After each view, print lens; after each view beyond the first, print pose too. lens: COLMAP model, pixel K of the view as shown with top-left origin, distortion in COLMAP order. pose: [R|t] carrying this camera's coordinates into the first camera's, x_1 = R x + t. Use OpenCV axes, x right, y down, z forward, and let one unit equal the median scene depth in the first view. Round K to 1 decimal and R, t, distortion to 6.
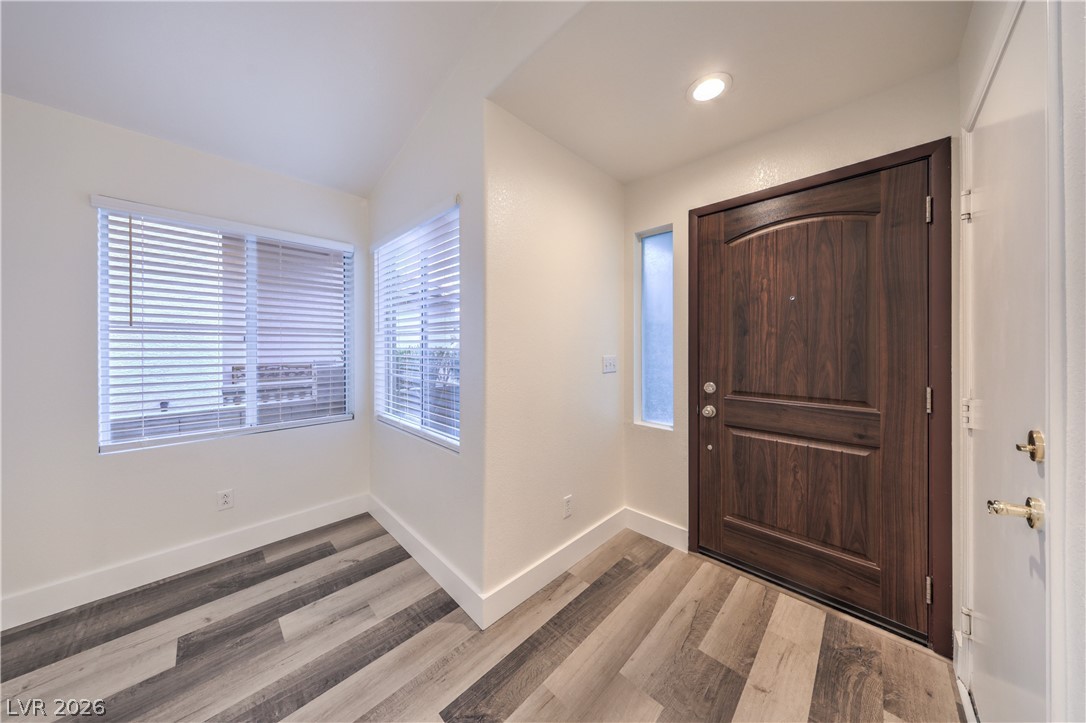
lens RADIAL K [[332.1, 0, 547.5], [0, 332.1, 346.9], [0, 0, 1]] dist [-0.001132, -0.000068]
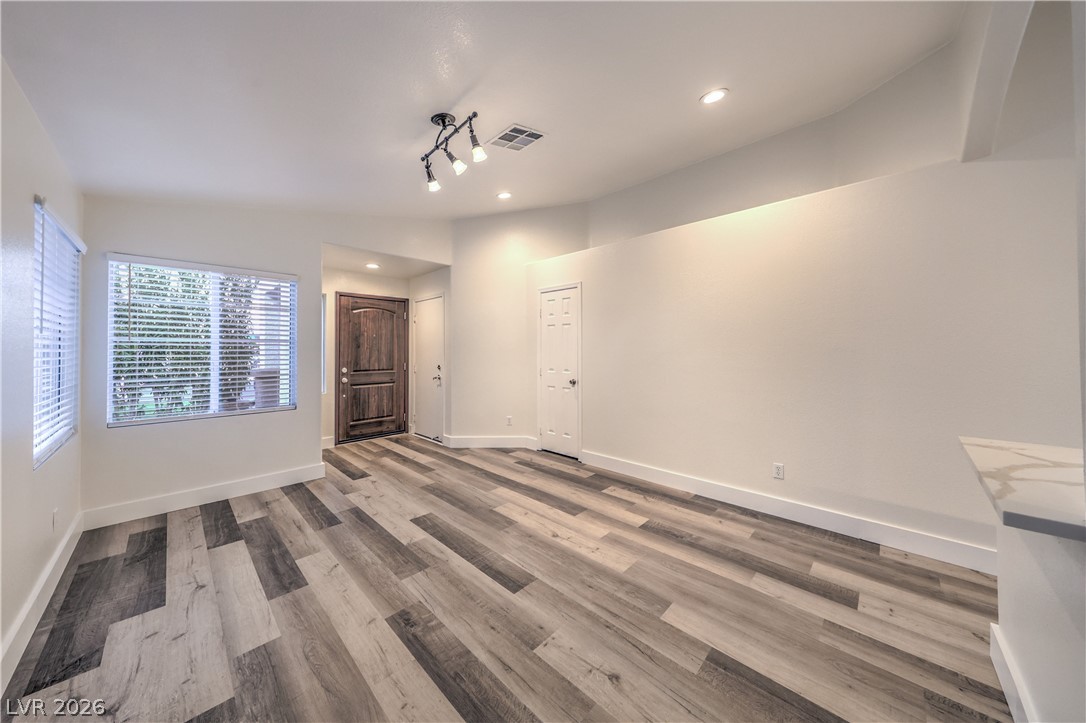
lens RADIAL K [[332.1, 0, 547.5], [0, 332.1, 346.9], [0, 0, 1]] dist [-0.001132, -0.000068]
pose [[-0.041960, 0.014183, 0.999019, -2.347118], [0.003284, 0.999896, -0.014057, -0.004608], [-0.999114, 0.002691, -0.042002, -0.403860]]
